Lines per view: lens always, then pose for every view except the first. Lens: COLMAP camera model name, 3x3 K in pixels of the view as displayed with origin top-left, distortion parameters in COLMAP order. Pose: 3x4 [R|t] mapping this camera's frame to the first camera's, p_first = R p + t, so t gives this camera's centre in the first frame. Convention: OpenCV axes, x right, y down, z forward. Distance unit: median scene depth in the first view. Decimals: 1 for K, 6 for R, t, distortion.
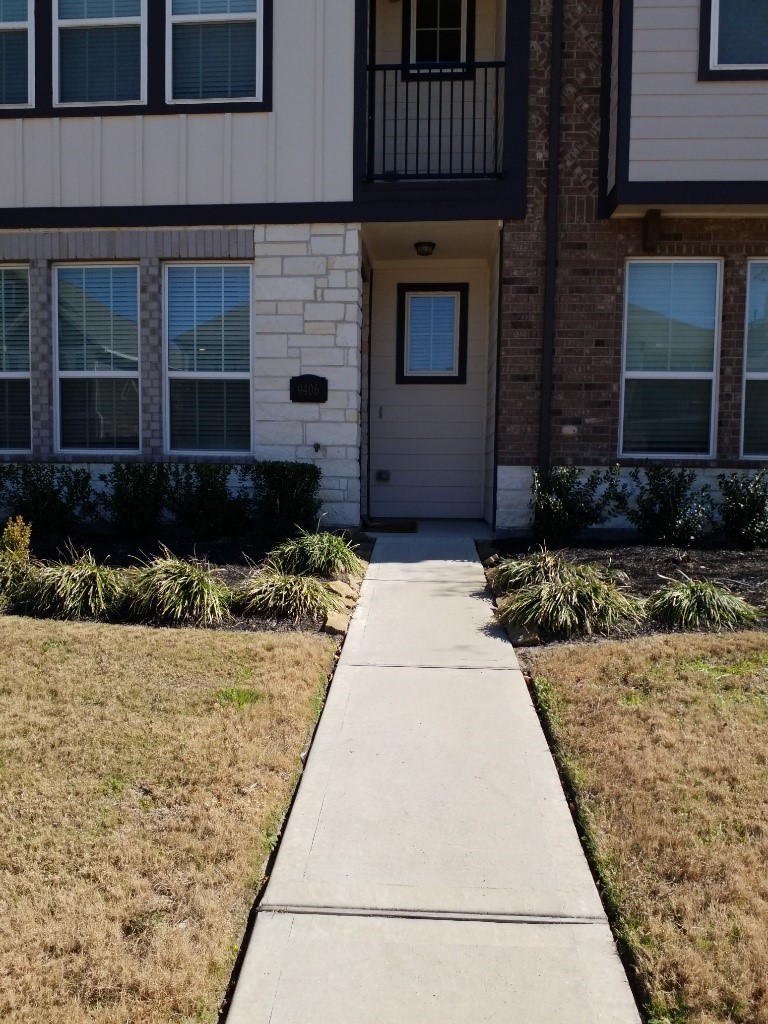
lens RADIAL K [[836.0, 0, 384.0], [0, 836.0, 512.0], [0, 0, 1]] dist [-0.006841, -0.005933]
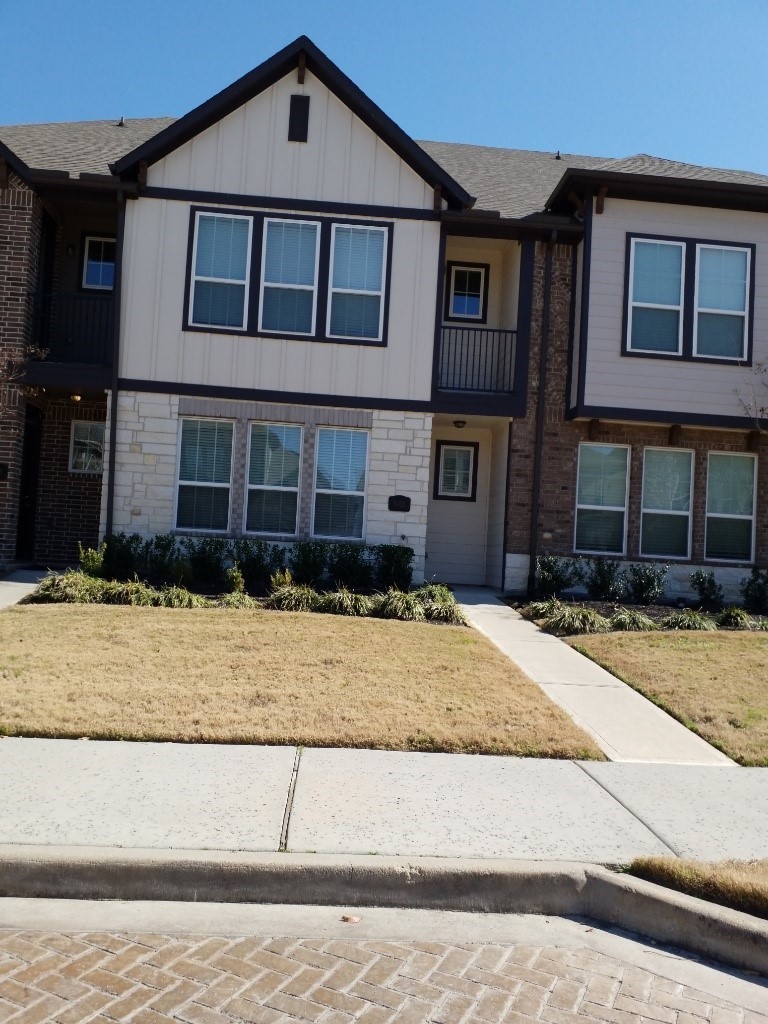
lens RADIAL K [[807.7, 0, 384.0], [0, 807.7, 496.6], [0, 0, 1]] dist [0.118223, -0.002866]
pose [[0.989560, 0.054948, 0.133238, -0.357787], [-0.039857, 0.992750, -0.113398, 0.030029], [-0.138503, 0.106903, 0.984575, -0.668581]]
